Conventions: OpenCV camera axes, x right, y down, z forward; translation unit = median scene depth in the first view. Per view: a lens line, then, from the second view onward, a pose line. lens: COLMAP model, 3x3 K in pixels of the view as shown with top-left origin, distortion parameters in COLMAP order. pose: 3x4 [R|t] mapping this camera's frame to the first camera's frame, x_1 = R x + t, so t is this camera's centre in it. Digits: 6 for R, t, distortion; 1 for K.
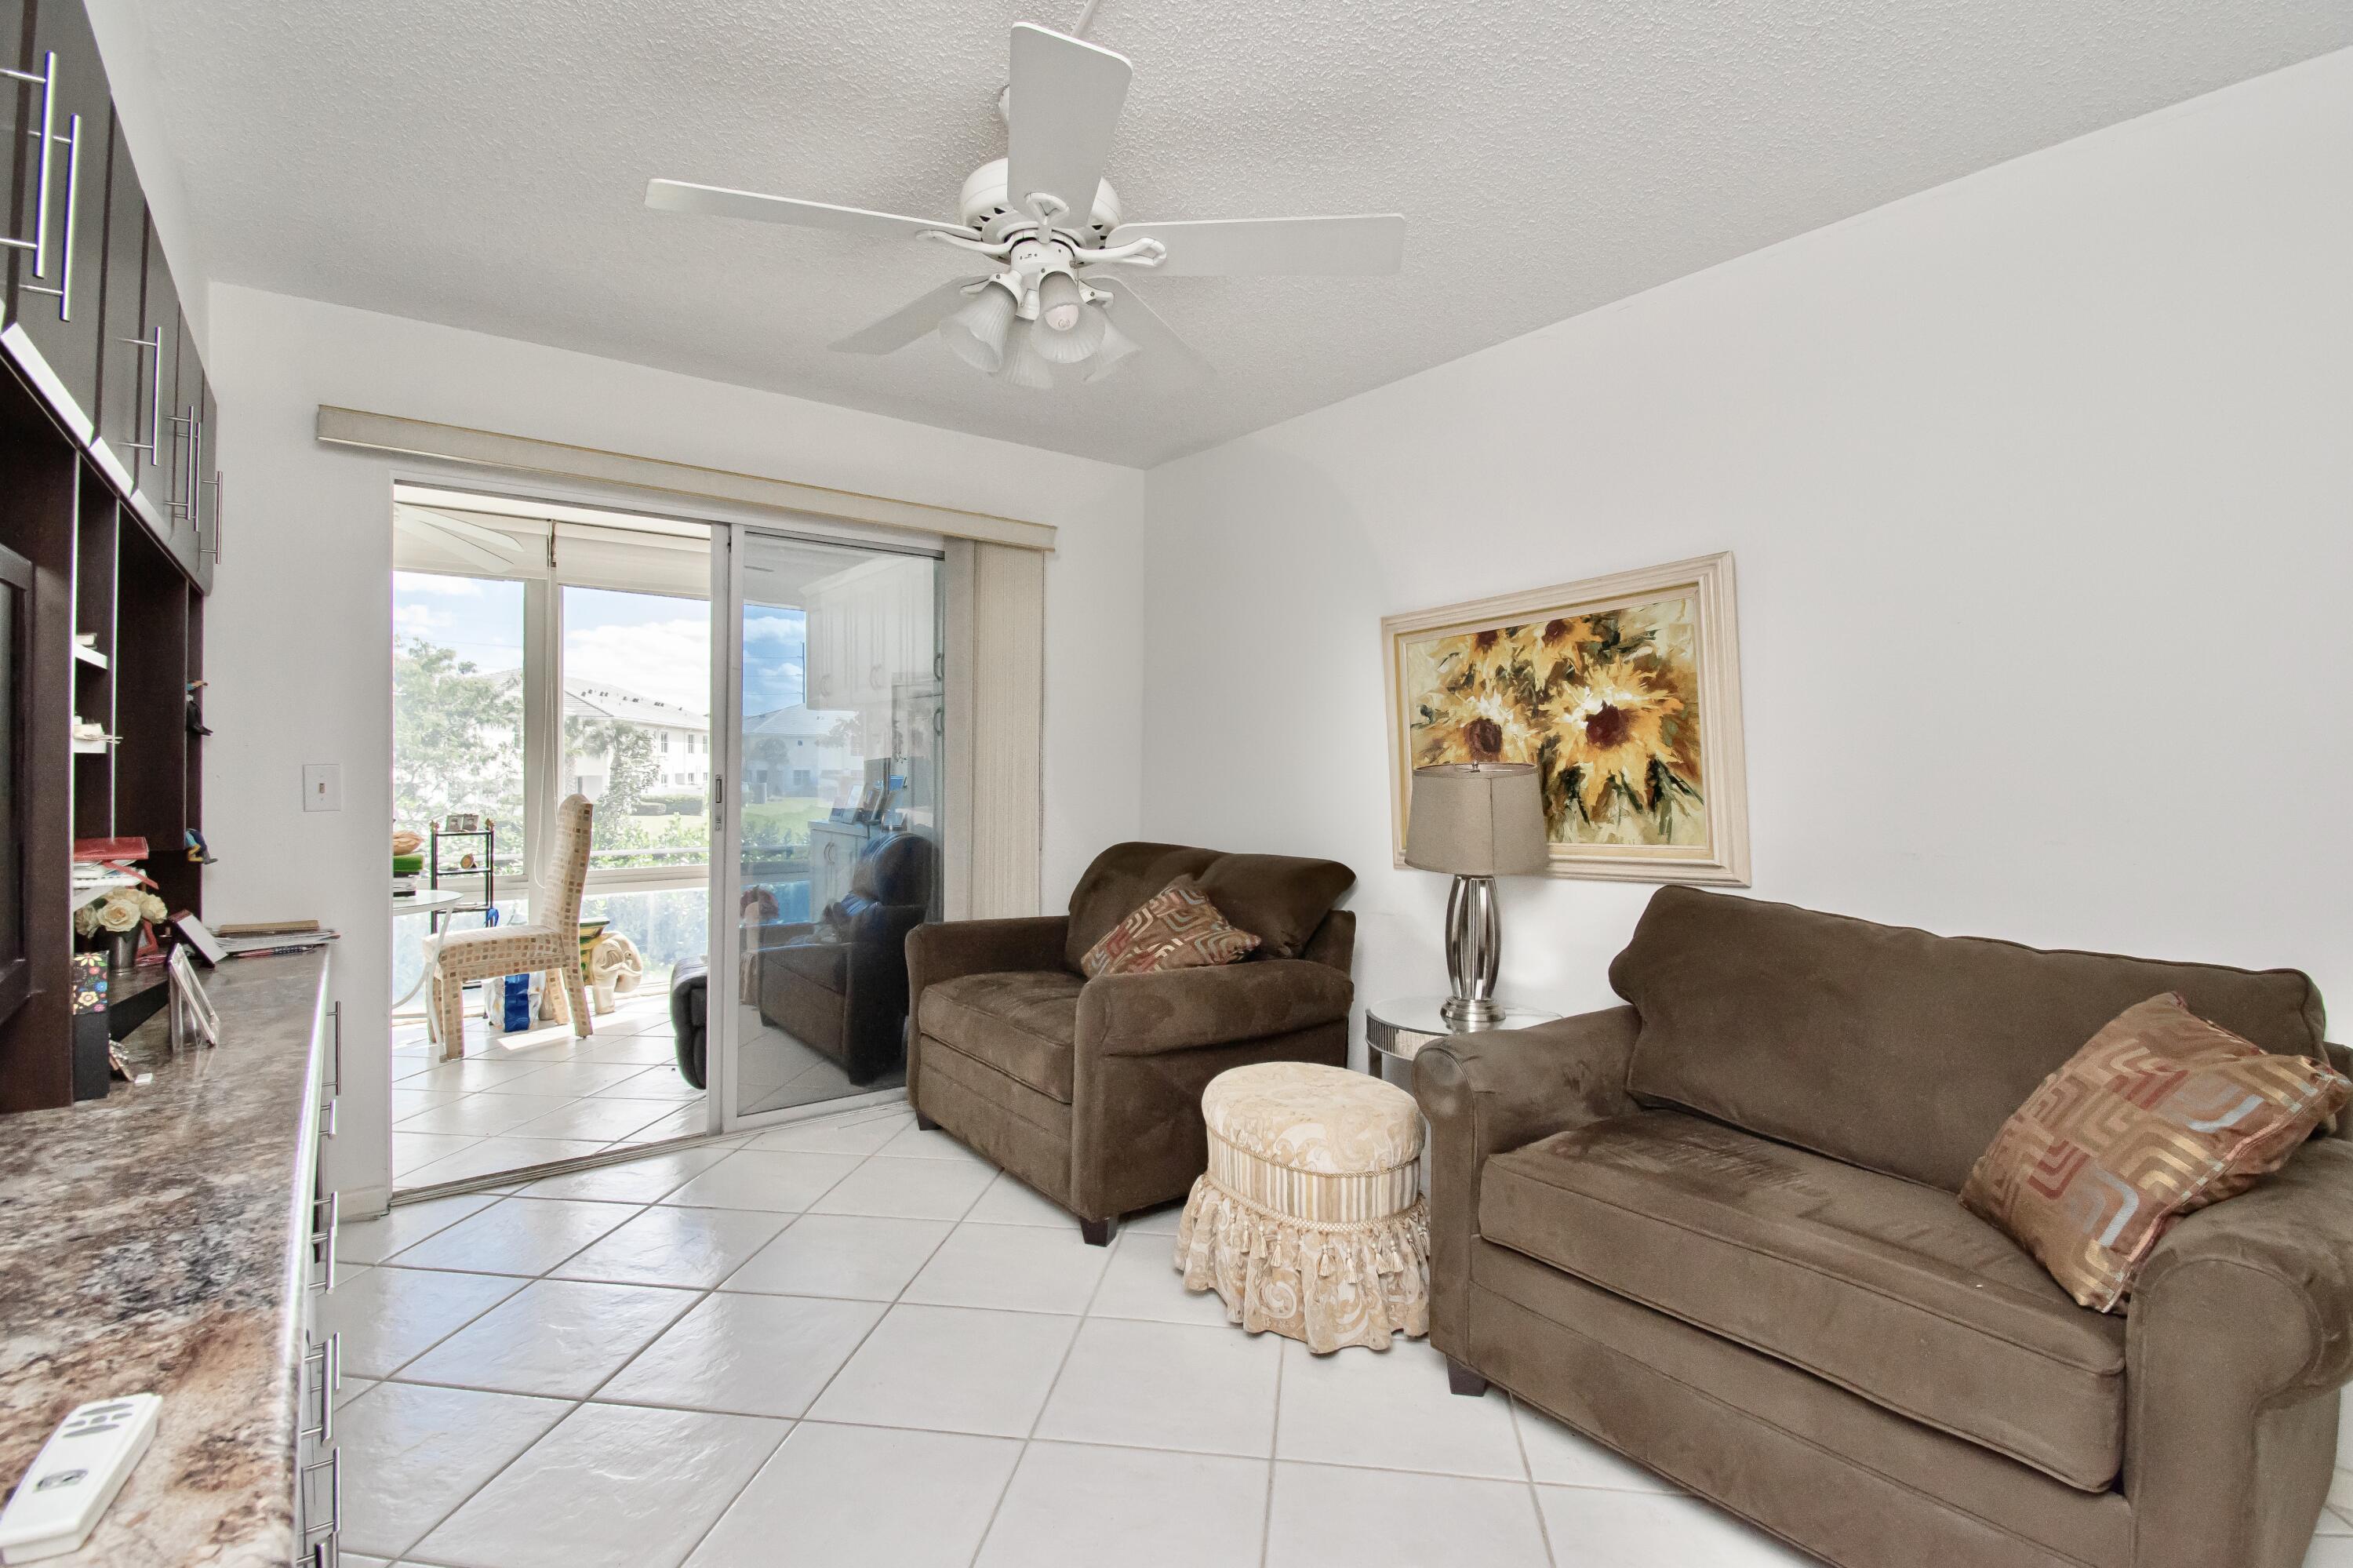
lens RADIAL K [[1052.0, 0, 1201.5], [0, 1052.0, 780.0], [0, 0, 1]] dist [-0.001794, -0.014304]
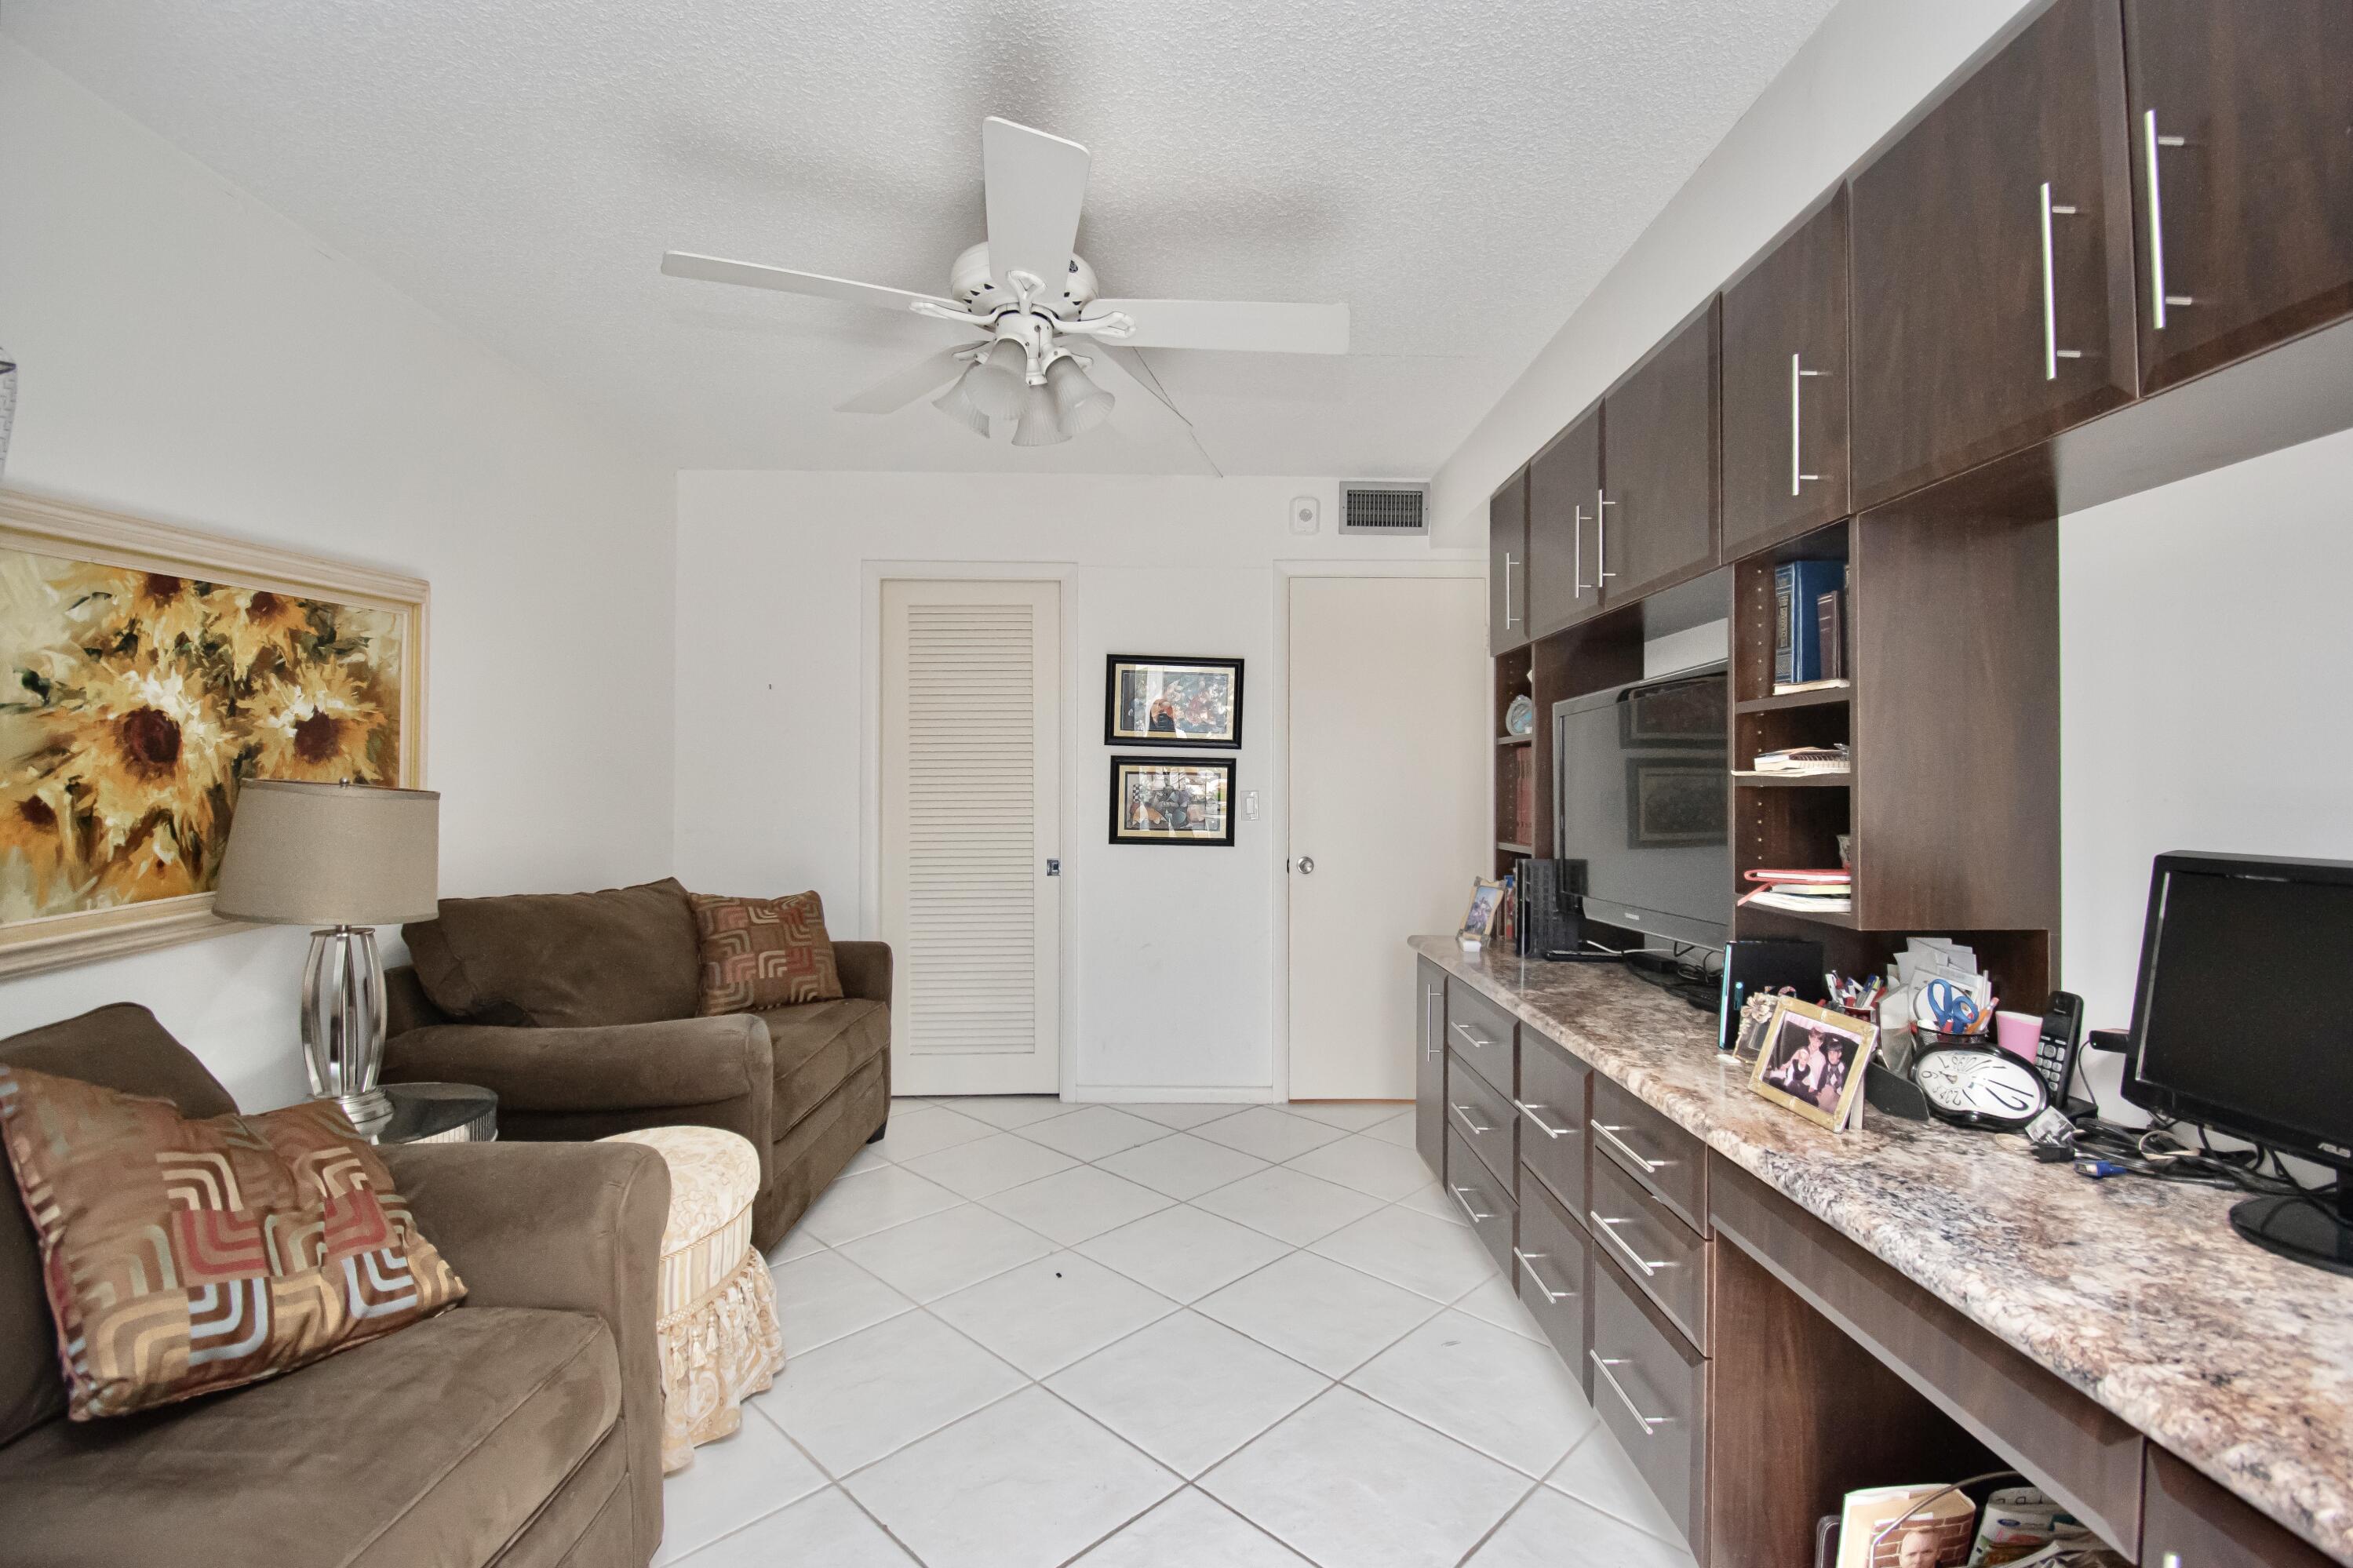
lens RADIAL K [[1051.8, 0, 1184.3], [0, 1051.8, 779.6], [0, 0, 1]] dist [-0.001794, -0.014304]
pose [[-0.792617, -0.002856, 0.609713, -0.650578], [0.002511, 0.999965, 0.007949, -0.020440], [-0.609715, 0.007832, -0.792582, 1.190019]]
